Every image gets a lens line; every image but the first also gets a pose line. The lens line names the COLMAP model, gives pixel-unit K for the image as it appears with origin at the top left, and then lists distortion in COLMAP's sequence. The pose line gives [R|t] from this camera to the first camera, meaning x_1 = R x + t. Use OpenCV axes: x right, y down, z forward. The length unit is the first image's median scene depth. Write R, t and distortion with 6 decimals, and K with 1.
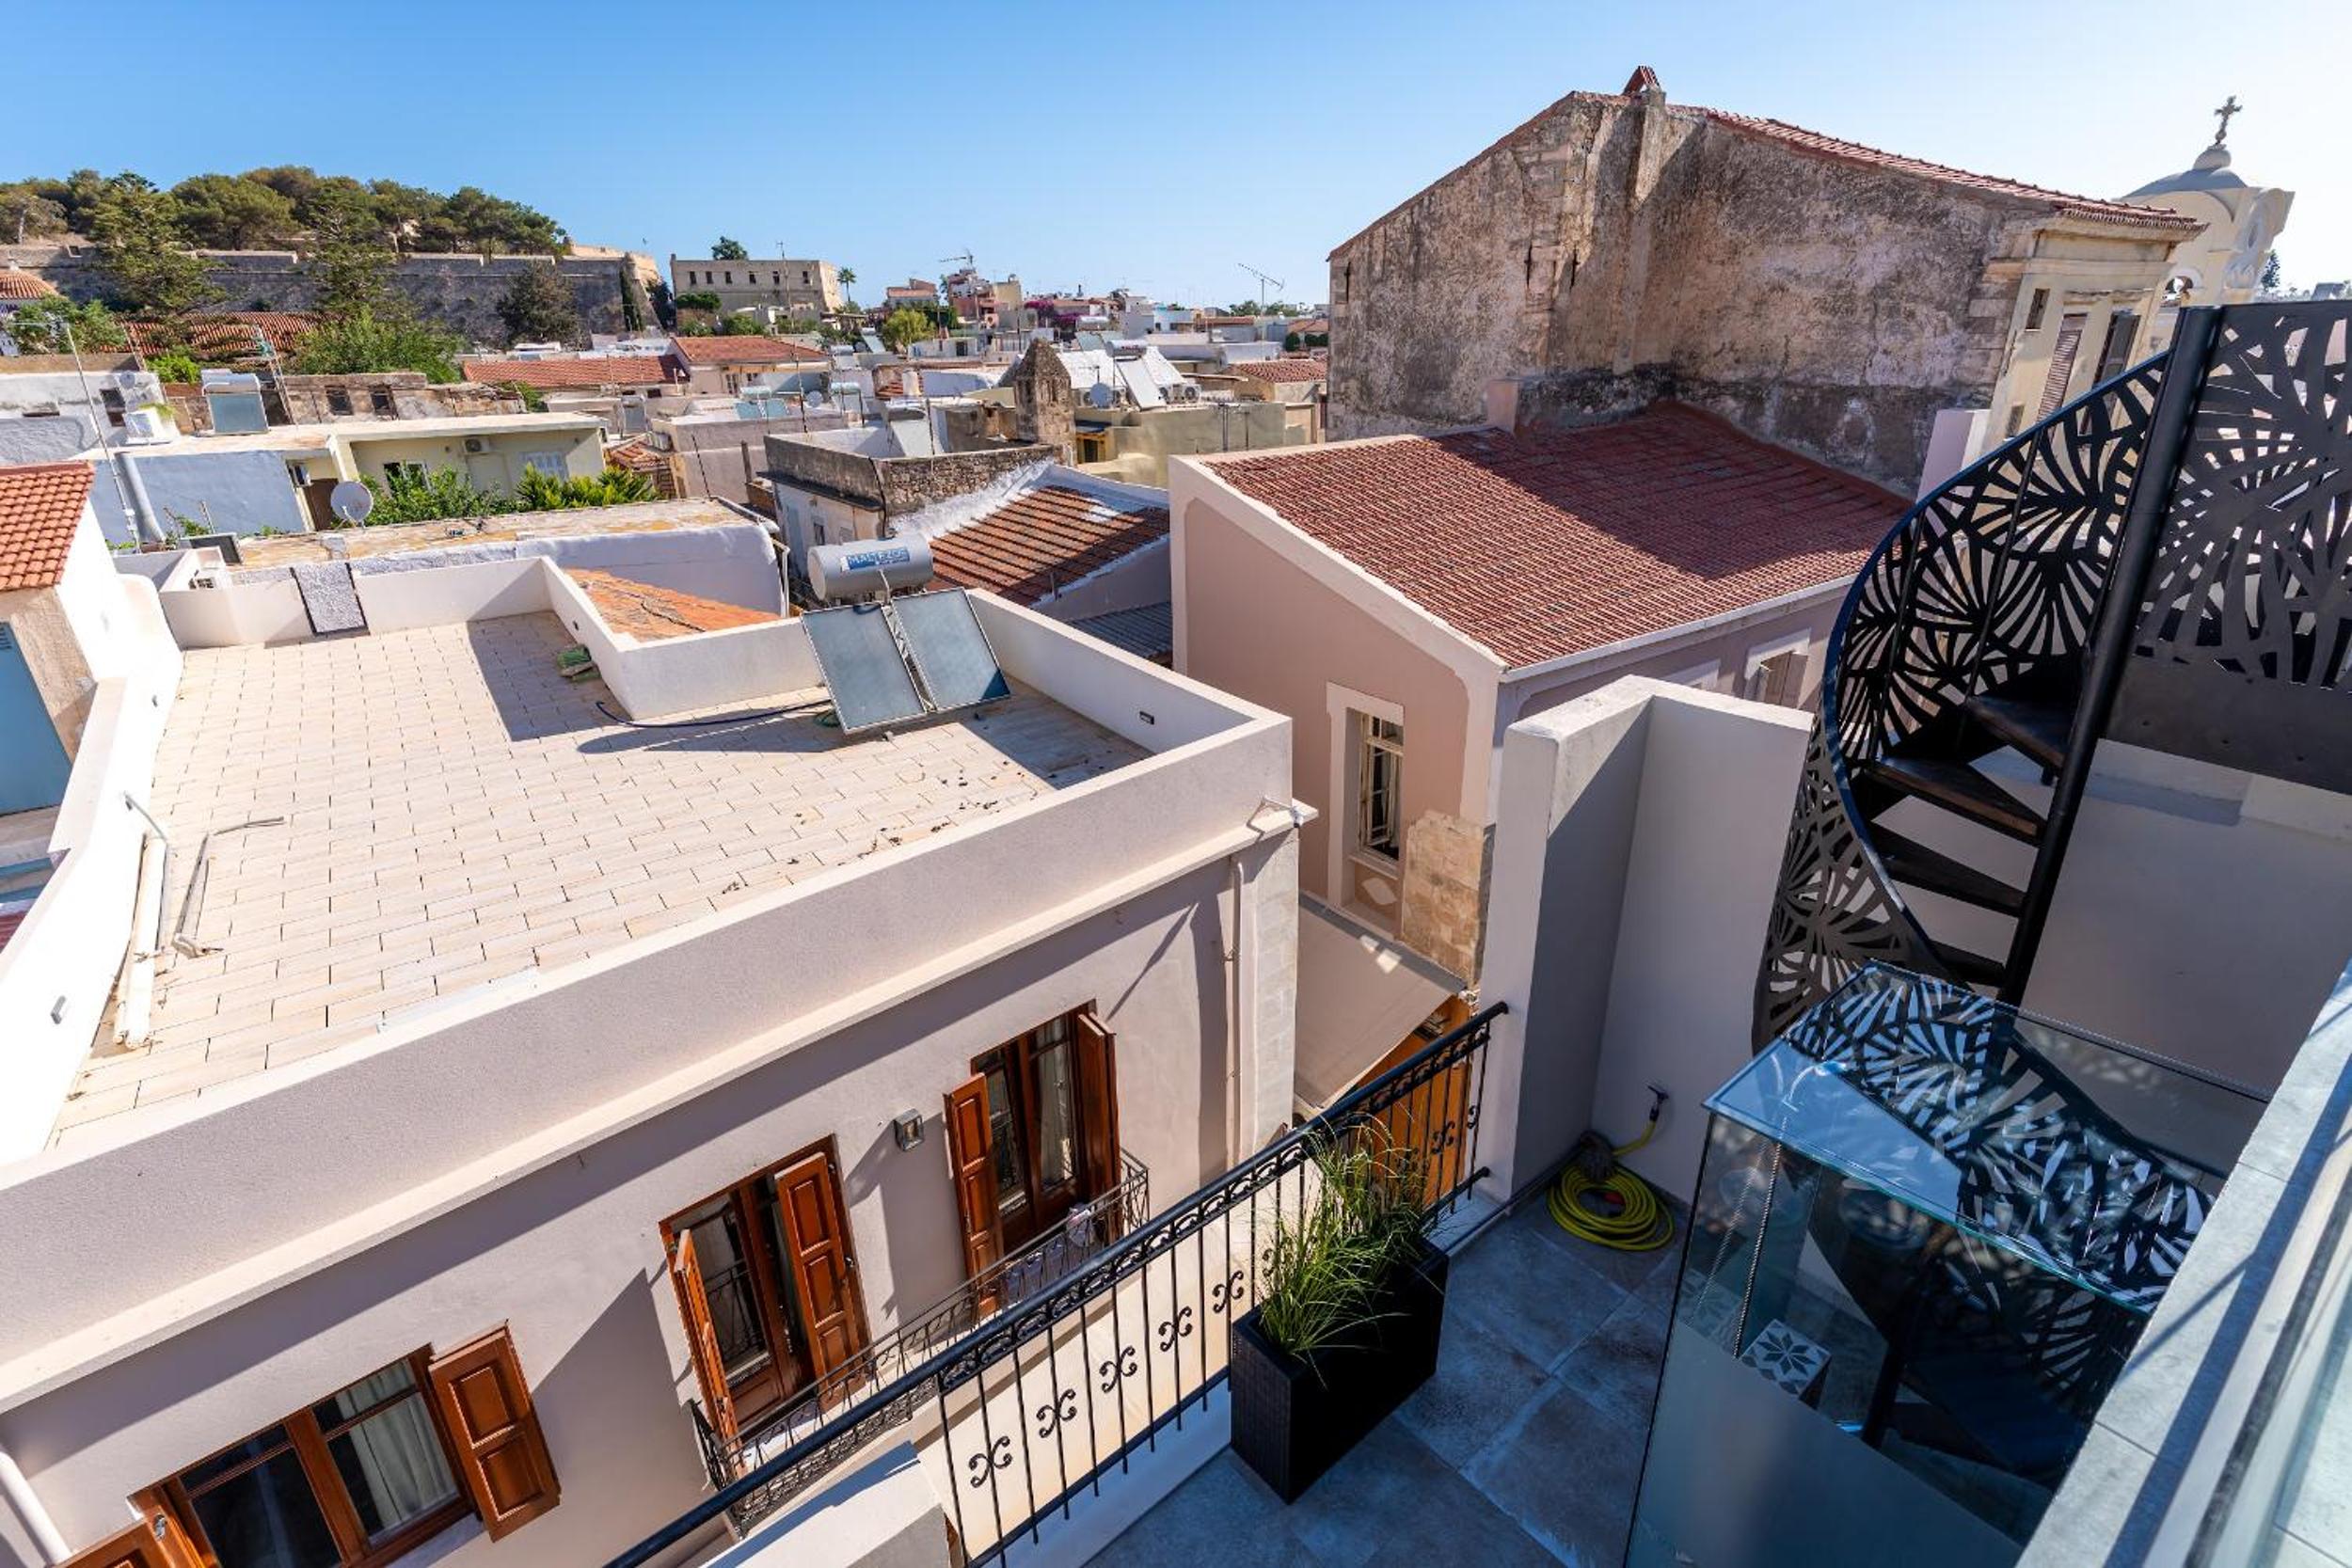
lens RADIAL K [[1114.9, 0, 1170.6], [0, 1114.9, 770.1], [0, 0, 1]] dist [0.003024, -0.000603]
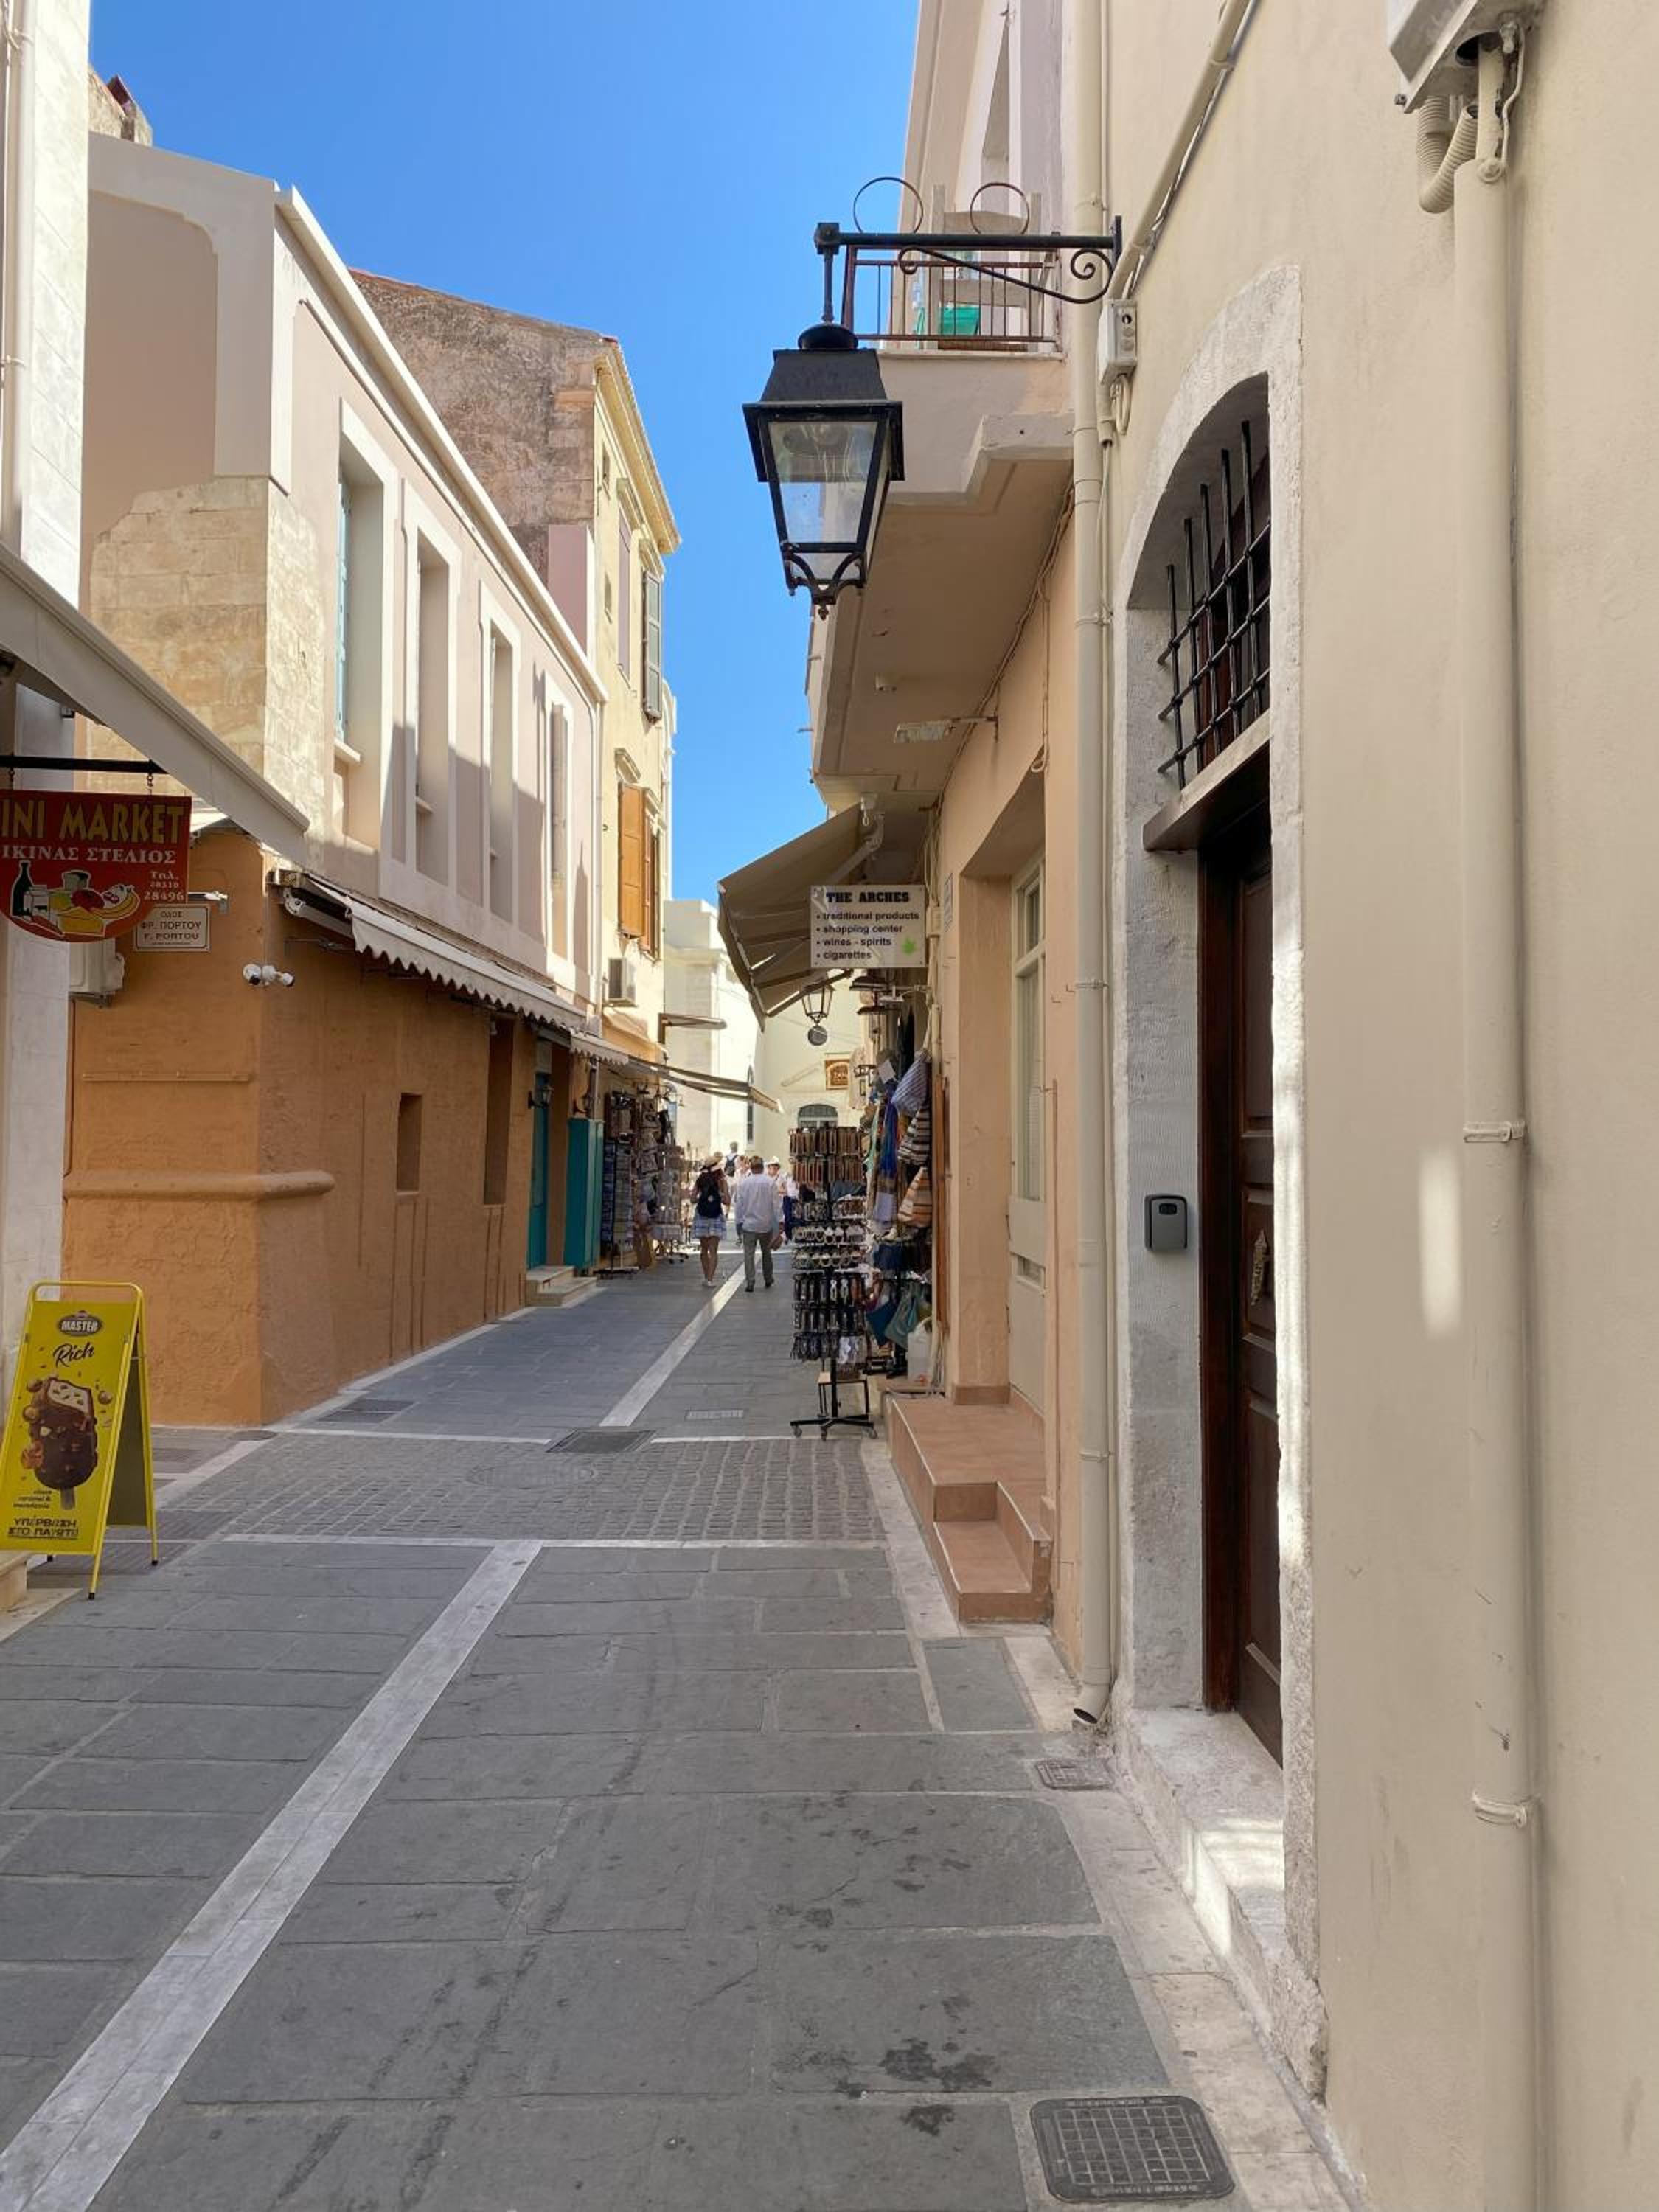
lens RADIAL K [[1666.7, 0, 841.5], [0, 1666.7, 1099.1], [0, 0, 1]] dist [0.030137, -0.042441]
pose [[0.621428, 0.049908, 0.781880, -0.117603], [0.279363, 0.918256, -0.280646, 0.438264], [-0.731973, 0.392830, 0.556687, 0.288301]]
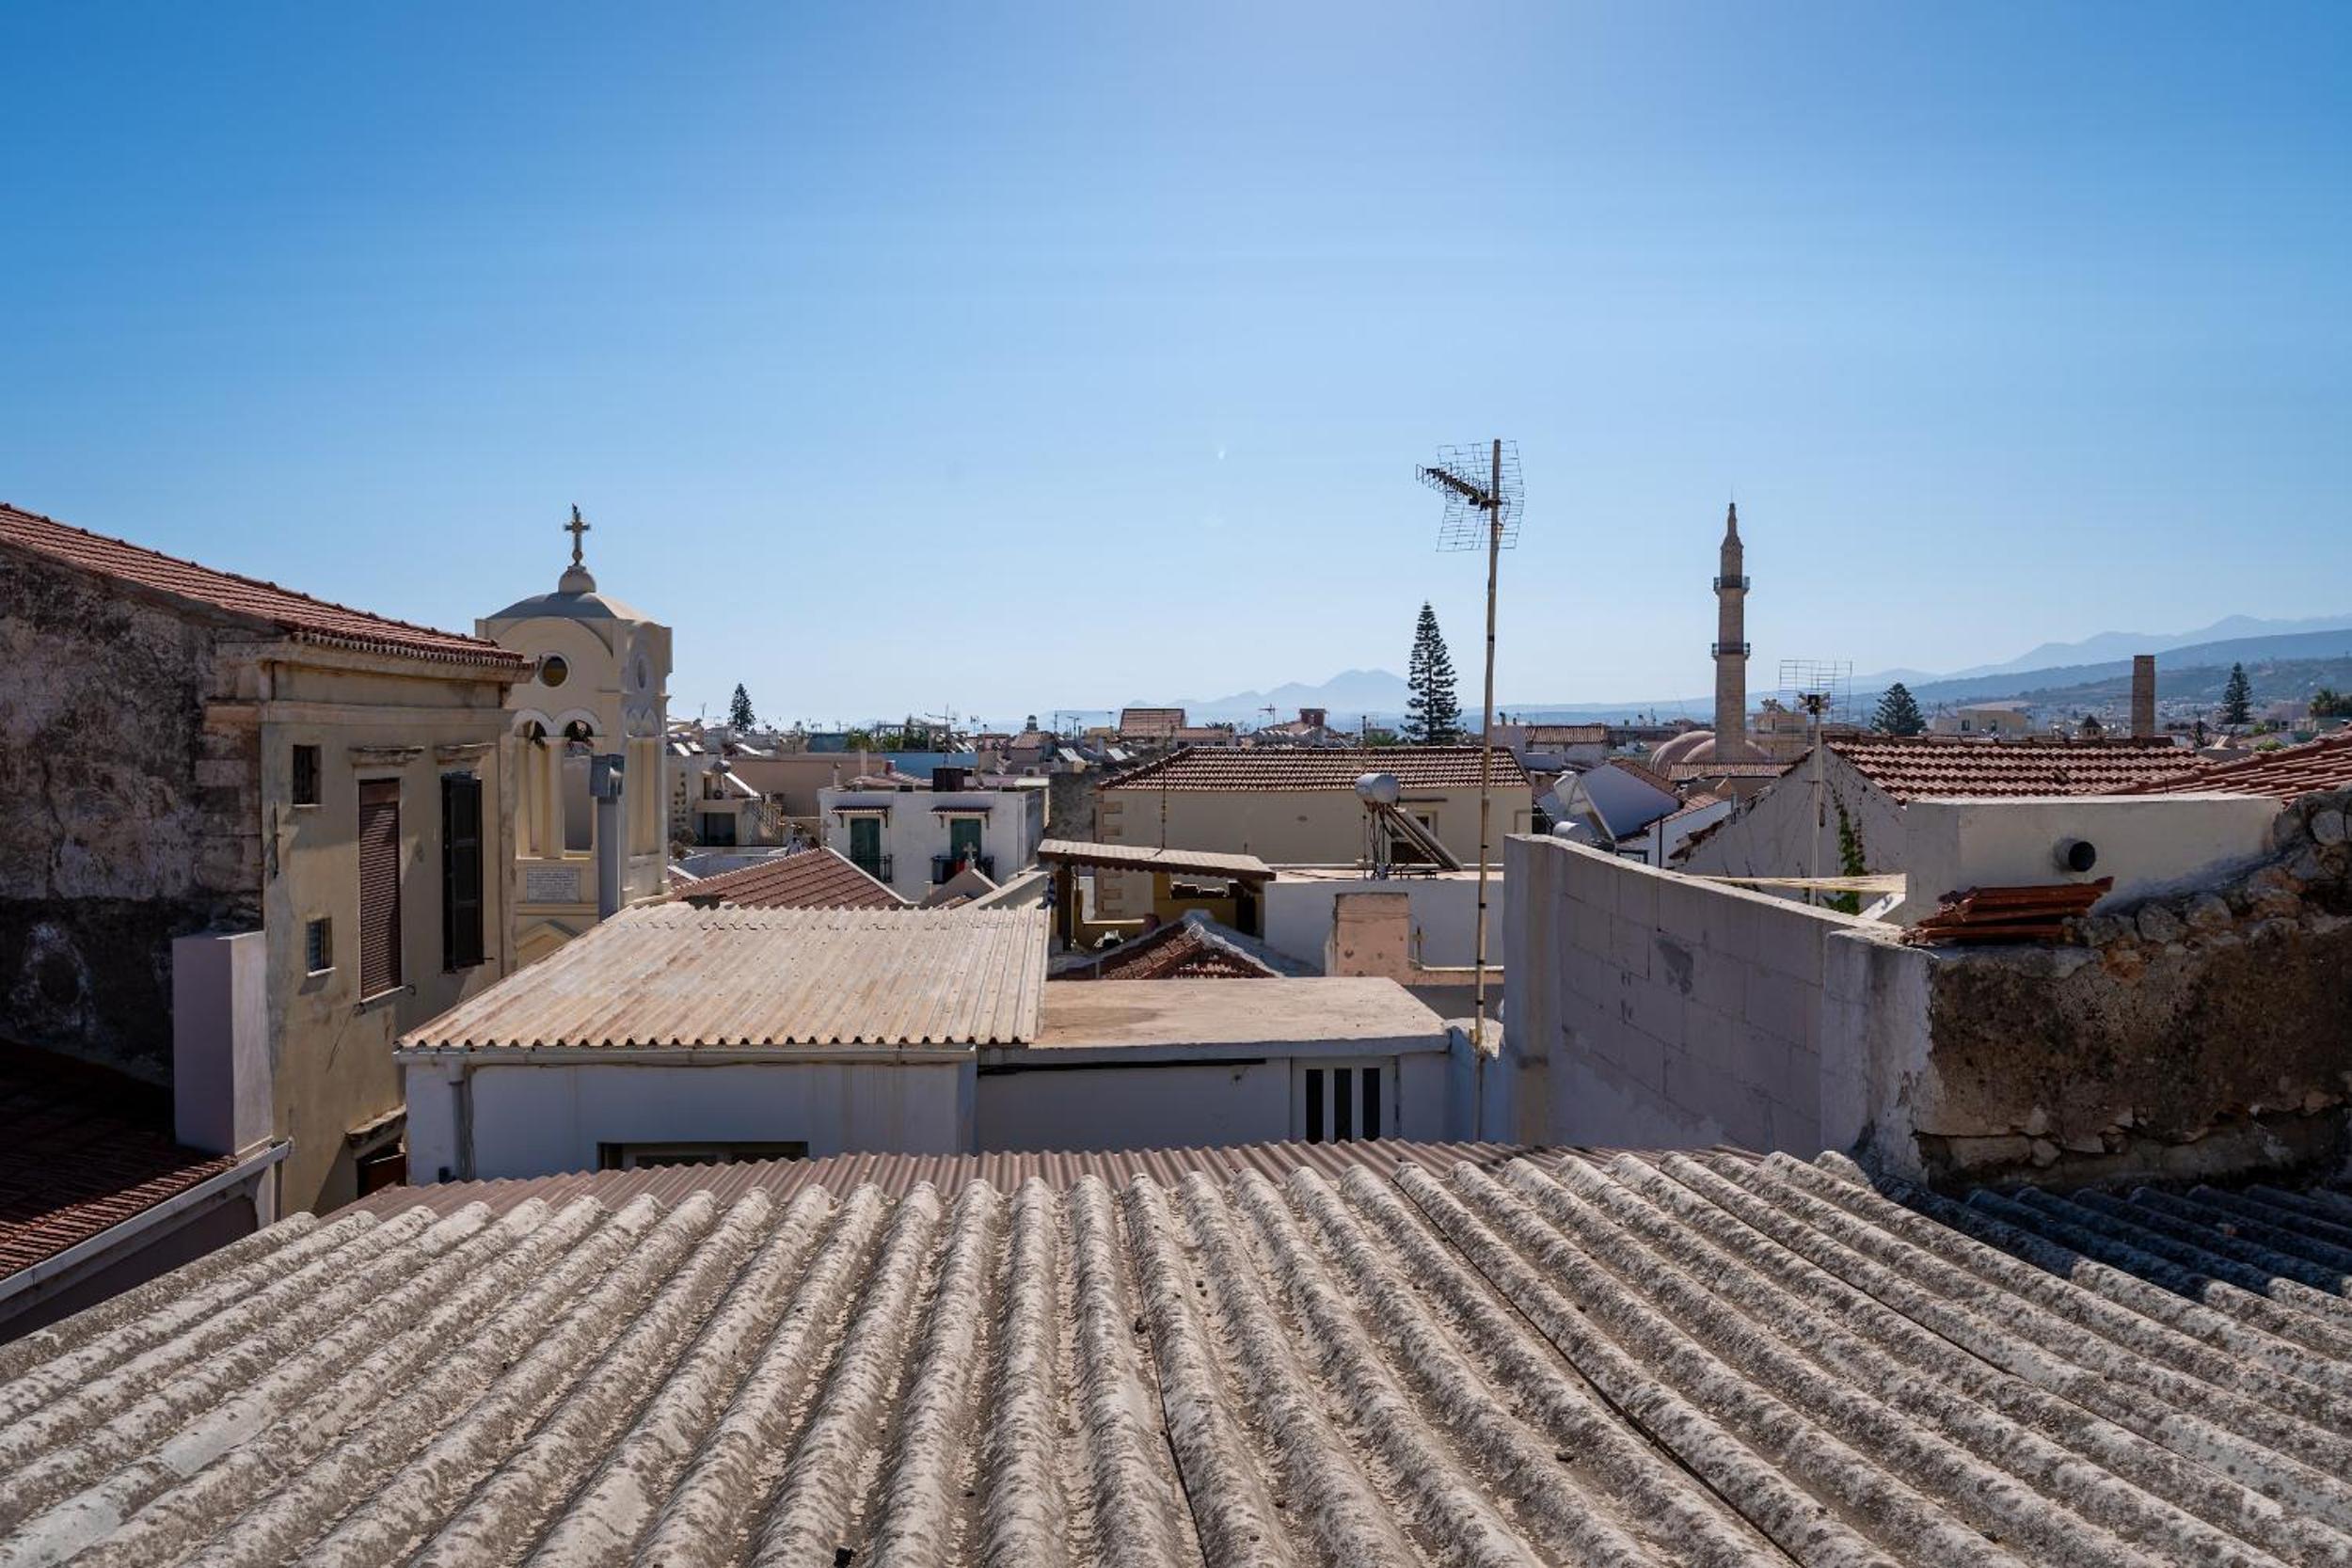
lens RADIAL K [[1844.2, 0, 1181.6], [0, 1844.2, 790.0], [0, 0, 1]] dist [0.016561, -0.021763]
pose [[0.572609, -0.003572, 0.819821, 0.188958], [0.292861, 0.934902, -0.200477, -0.048164], [-0.765736, 0.354889, 0.536379, 0.063884]]
